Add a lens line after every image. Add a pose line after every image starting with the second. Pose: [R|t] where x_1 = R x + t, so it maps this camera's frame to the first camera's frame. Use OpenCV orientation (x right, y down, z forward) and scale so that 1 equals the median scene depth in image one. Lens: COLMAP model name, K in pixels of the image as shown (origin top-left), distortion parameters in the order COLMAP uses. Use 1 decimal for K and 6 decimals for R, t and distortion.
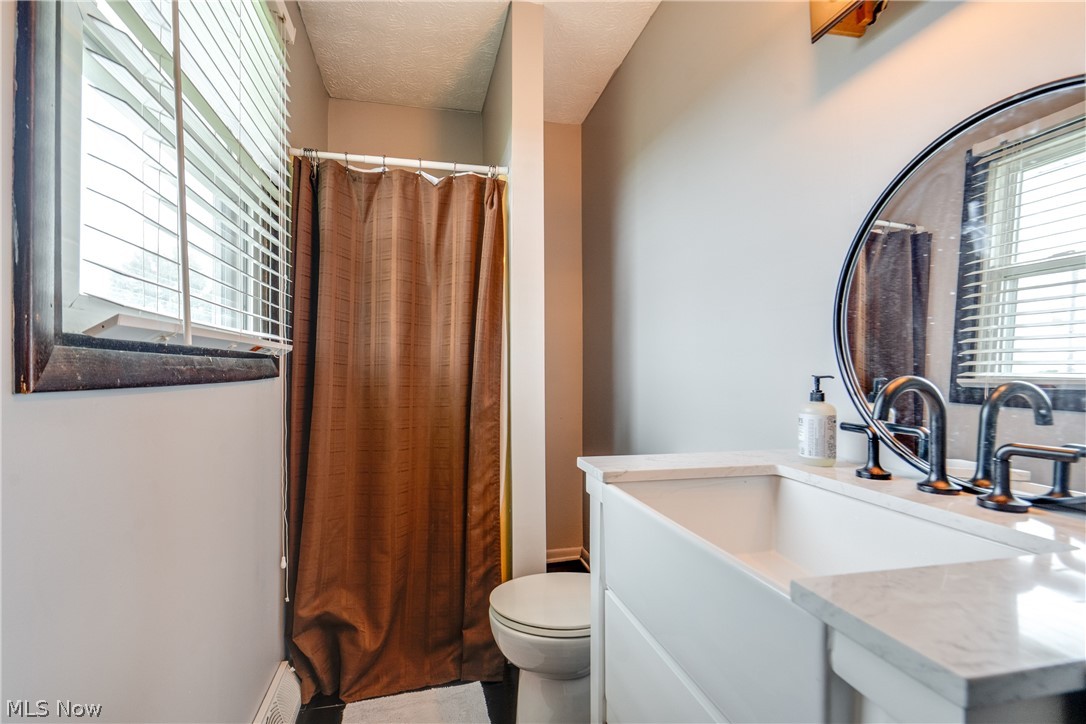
lens RADIAL K [[496.9, 0, 543.0], [0, 496.9, 364.2], [0, 0, 1]] dist [-0.010088, 0.009878]
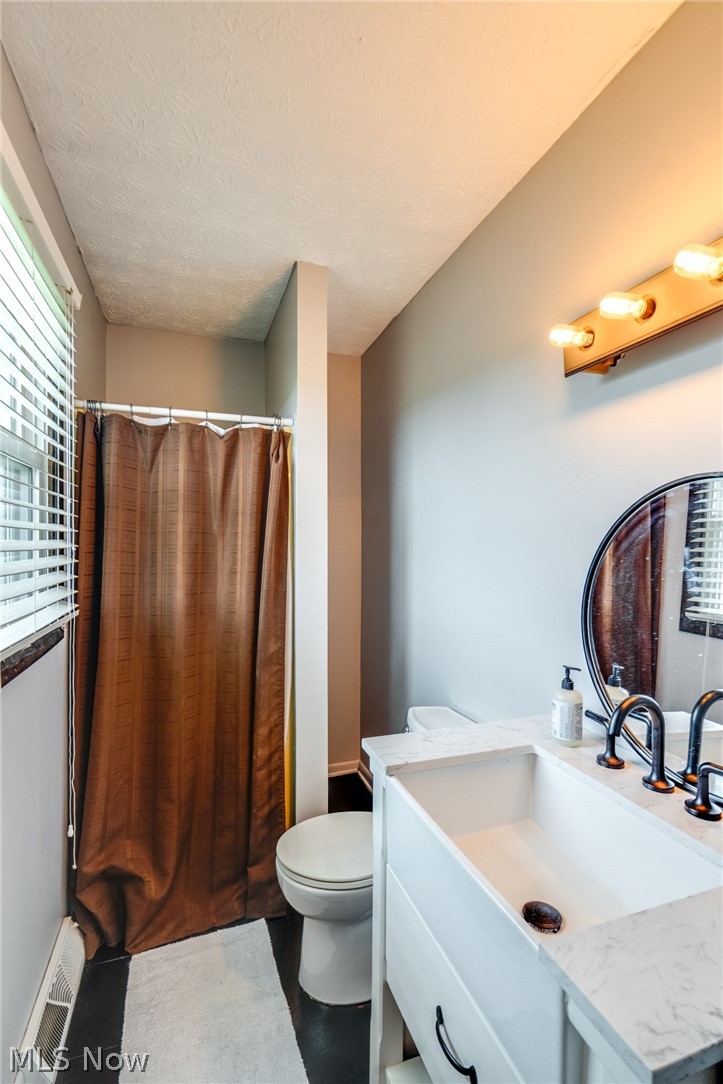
lens RADIAL K [[489.1, 0, 375.2], [0, 489.1, 540.7], [0, 0, 1]] dist [0.002723, -0.000533]
pose [[0.993045, 0.004943, 0.117629, -0.019790], [-0.005500, 0.999975, 0.004409, -0.159105], [-0.117605, -0.005025, 0.993048, -0.052710]]
